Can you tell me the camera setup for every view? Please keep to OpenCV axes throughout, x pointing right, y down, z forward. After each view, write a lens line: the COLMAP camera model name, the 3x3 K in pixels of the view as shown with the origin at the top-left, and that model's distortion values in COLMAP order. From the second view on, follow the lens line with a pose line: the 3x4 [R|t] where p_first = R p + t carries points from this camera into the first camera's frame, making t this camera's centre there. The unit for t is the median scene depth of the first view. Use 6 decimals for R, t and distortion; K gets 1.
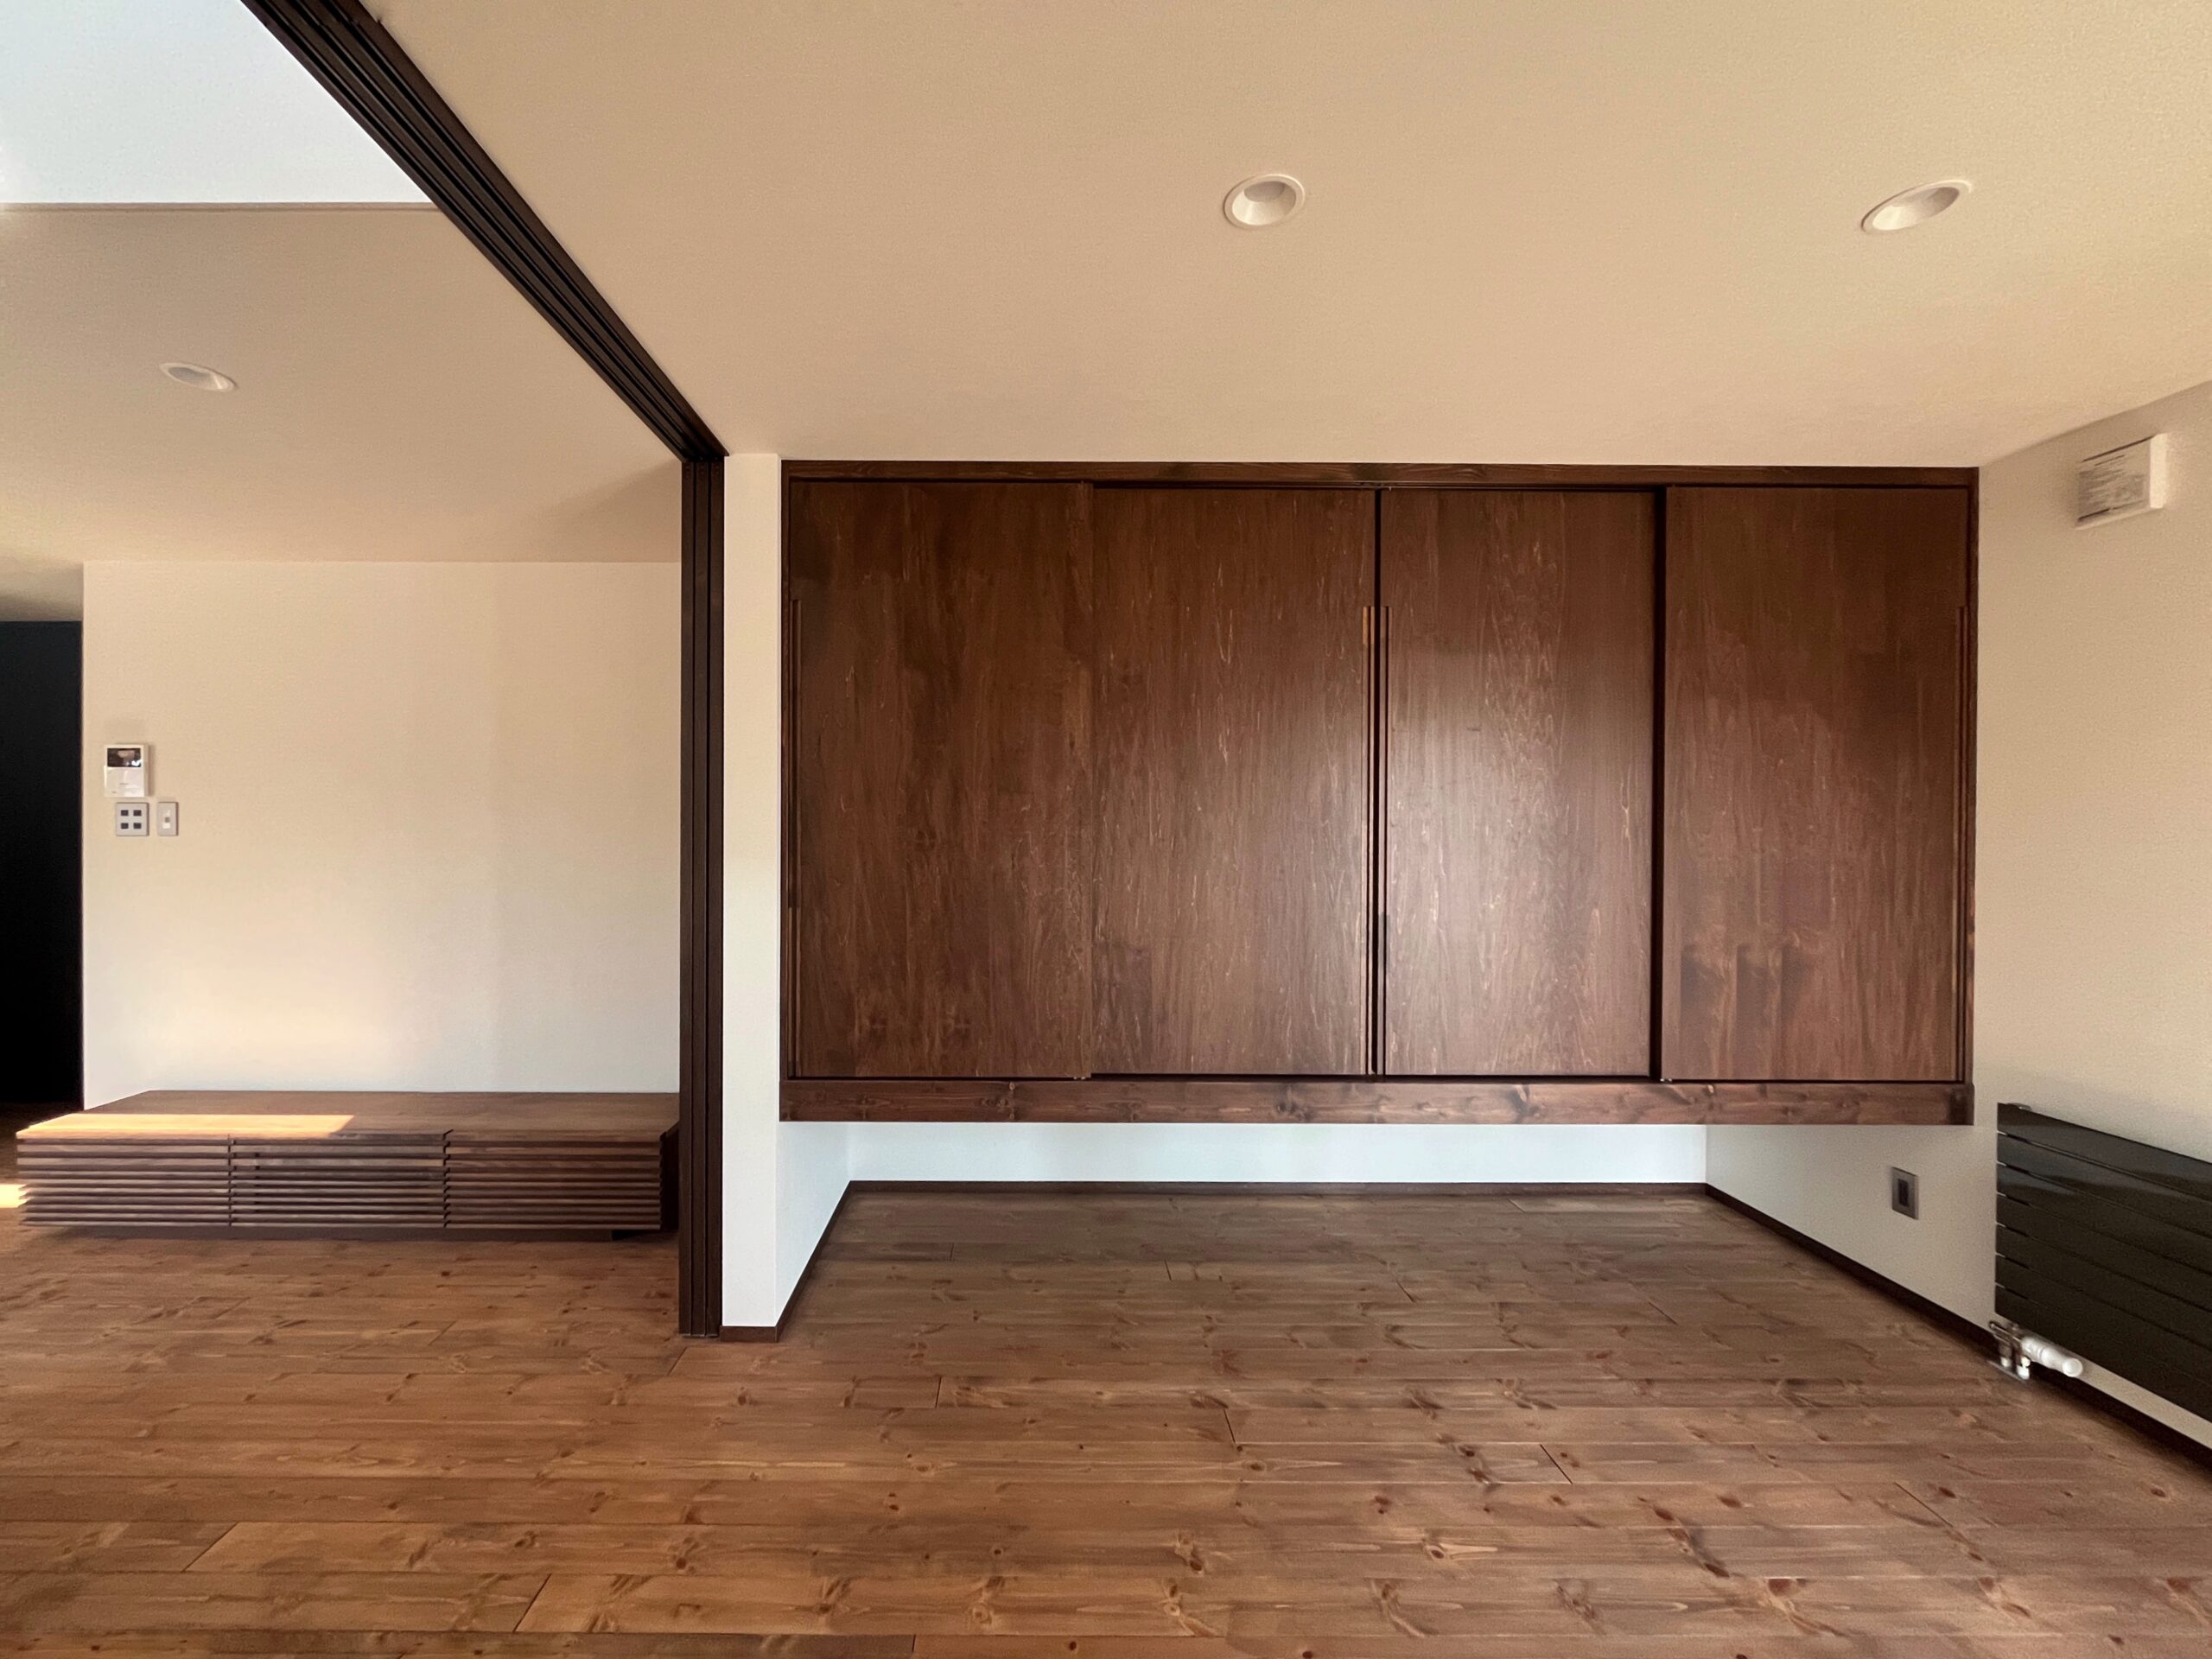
lens RADIAL K [[913.3, 0, 1034.5], [0, 913.3, 832.0], [0, 0, 1]] dist [-0.001769, -0.000357]
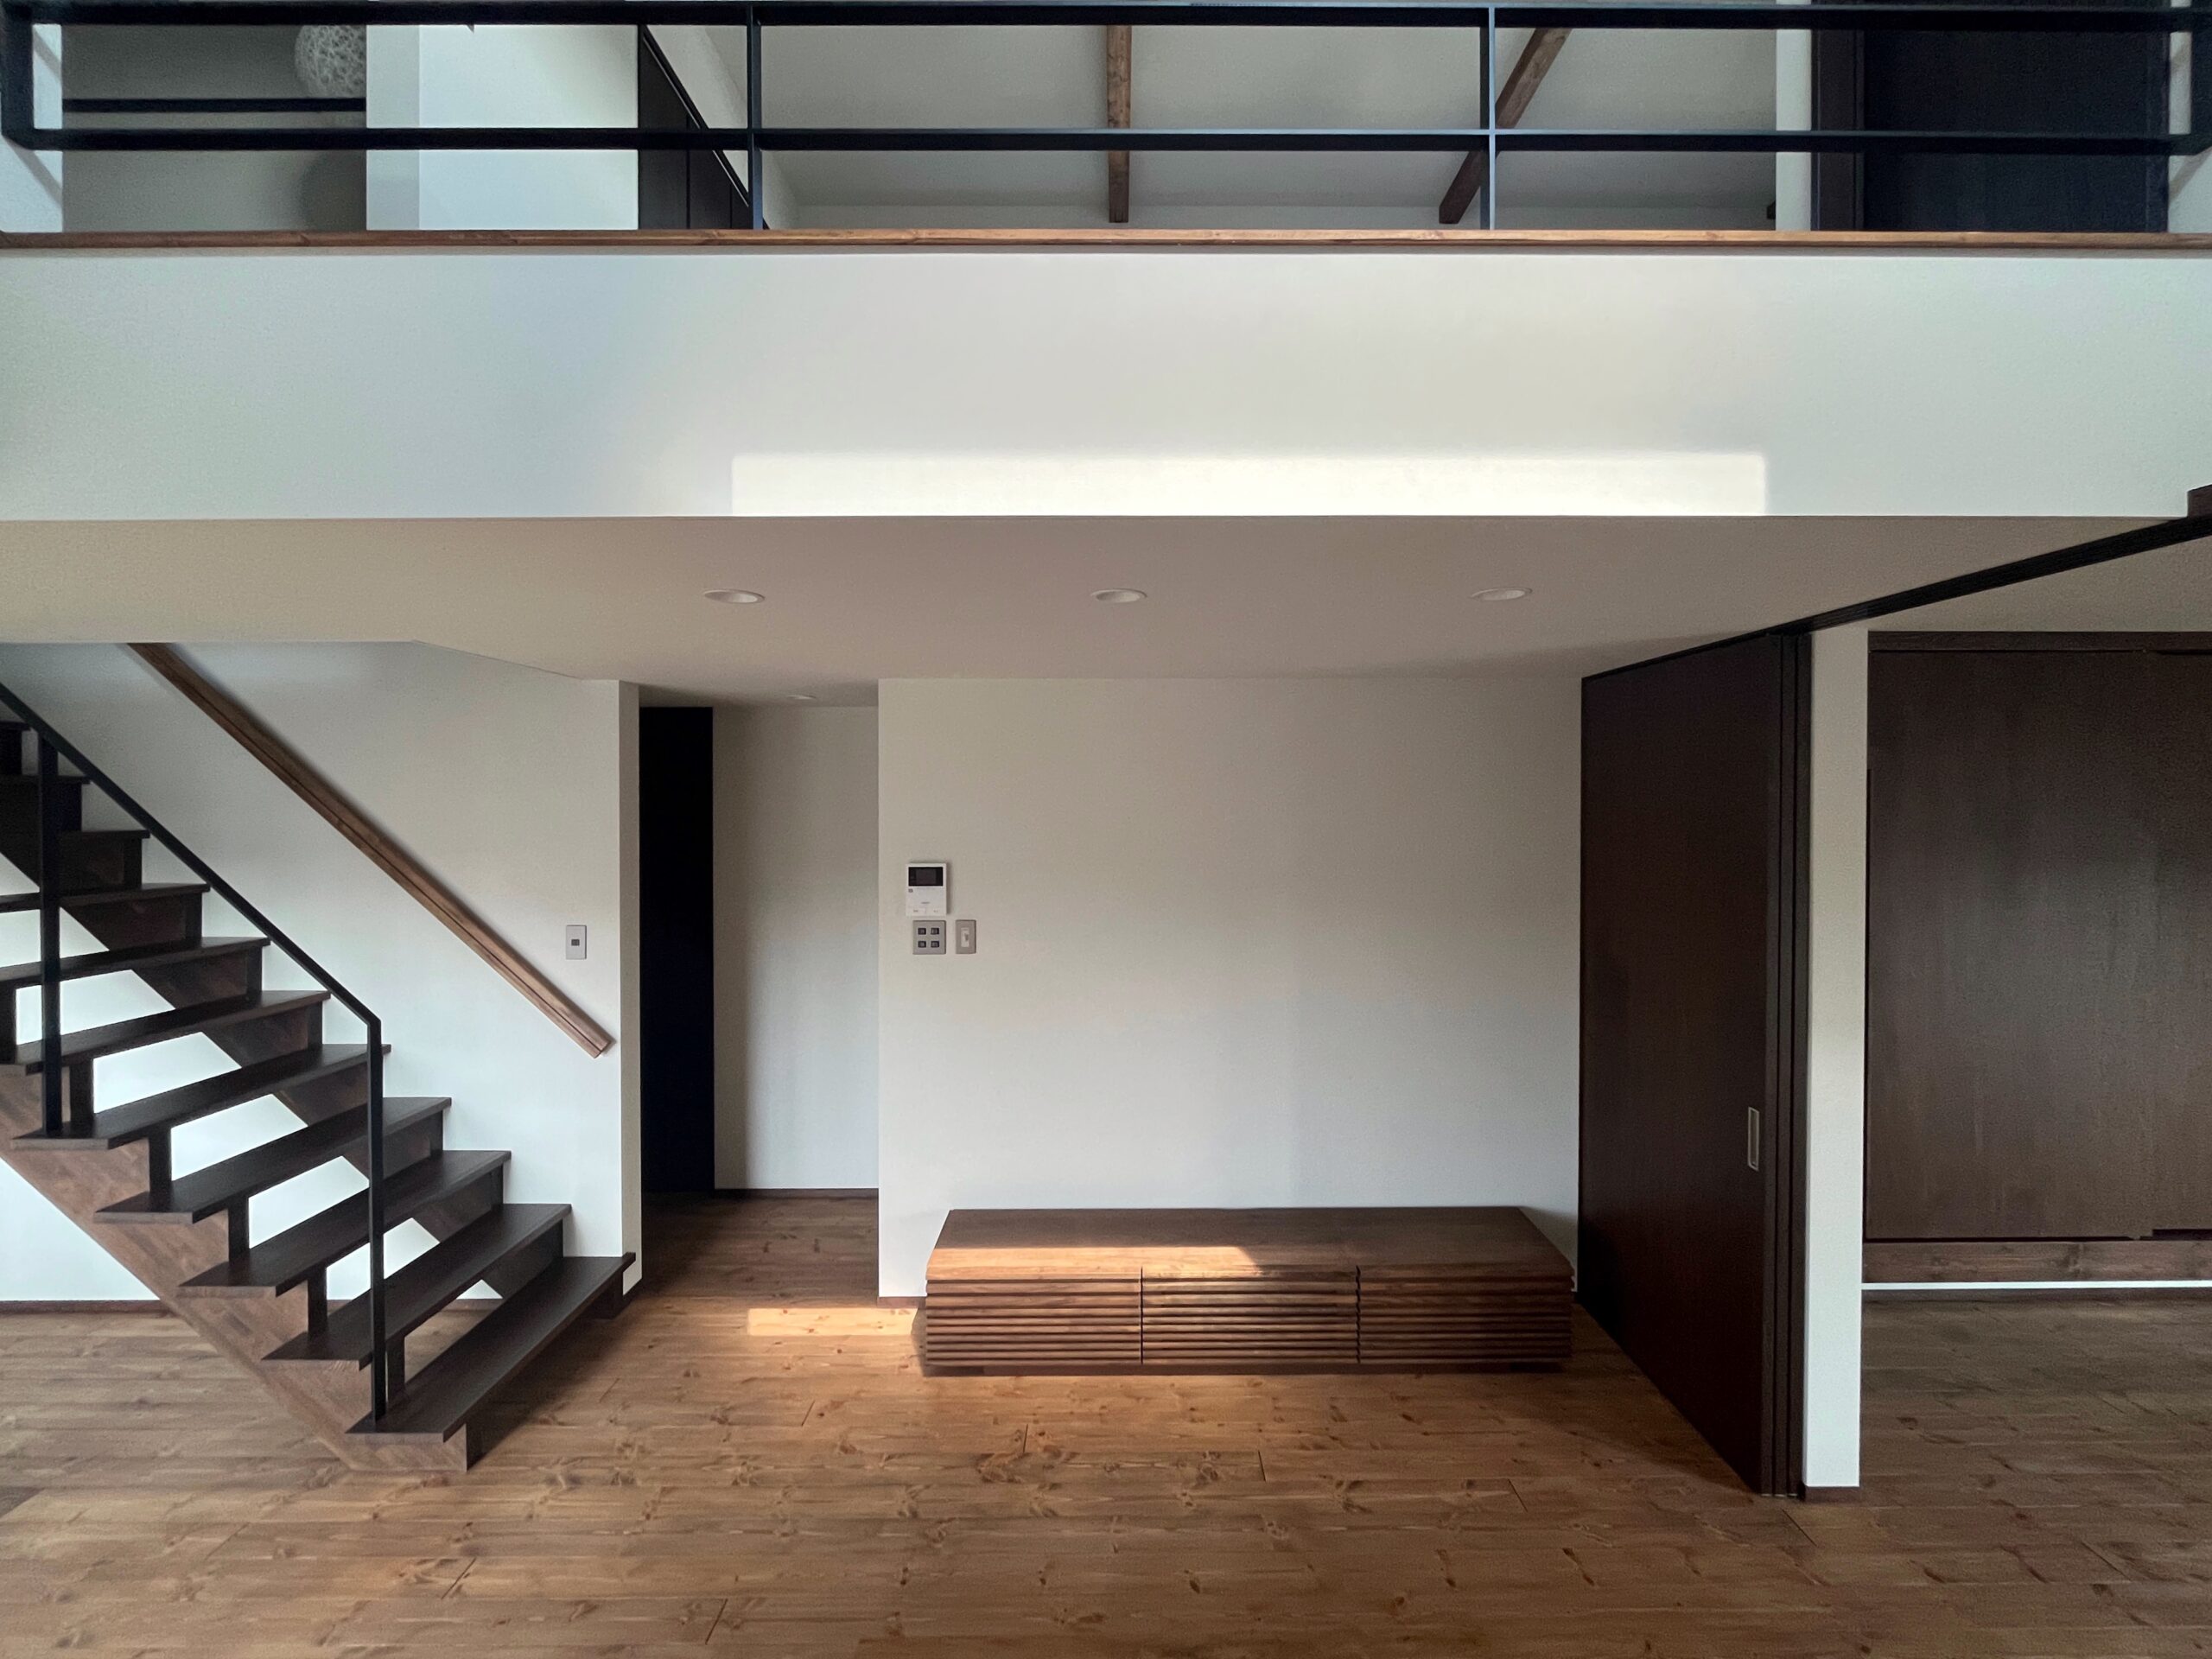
lens RADIAL K [[919.2, 0, 1106.4], [0, 919.2, 807.7], [0, 0, 1]] dist [-0.003390, -0.000562]
pose [[0.999973, -0.004143, 0.006123, -1.022296], [0.004181, 0.999973, -0.006075, -0.190620], [-0.006097, 0.006100, 0.999963, -0.013550]]
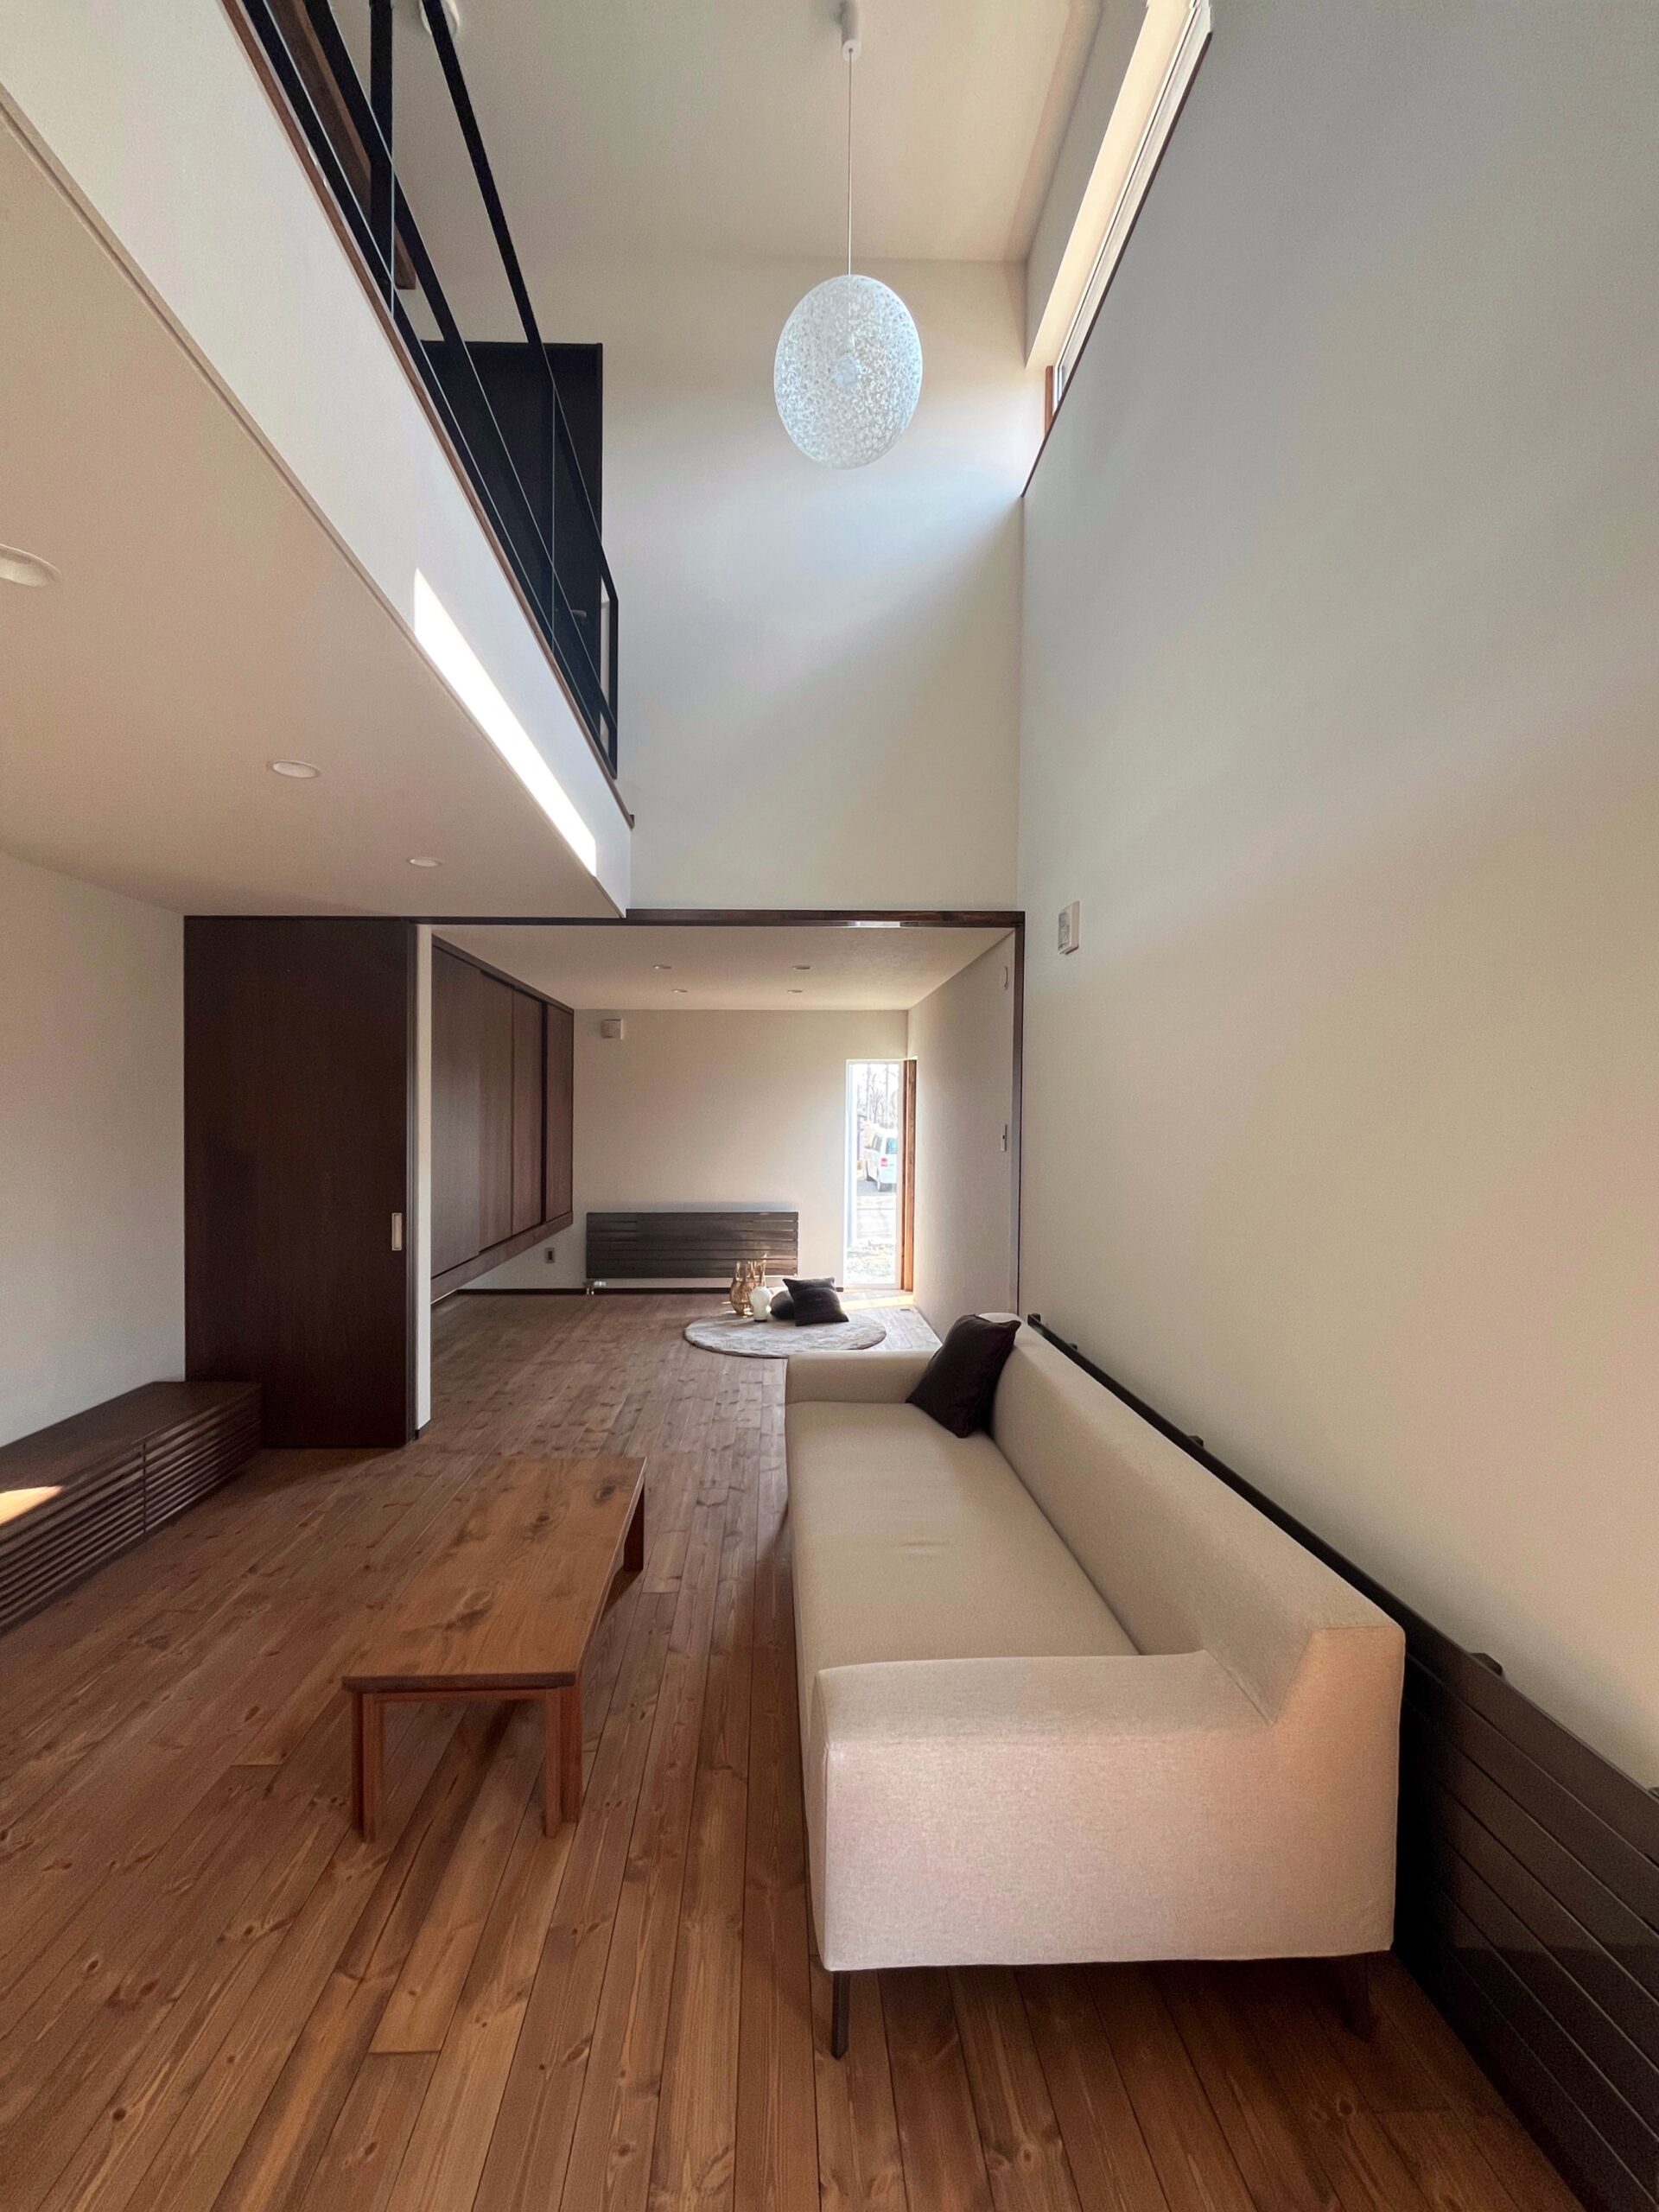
lens RADIAL K [[919.2, 0, 801.8], [0, 919.2, 1105.9], [0, 0, 1]] dist [-0.003390, -0.000562]
pose [[-0.026154, 0.000858, 0.999658, -1.916312], [0.015367, 0.999882, -0.000457, -0.055880], [-0.999540, 0.015350, -0.026164, 0.281523]]
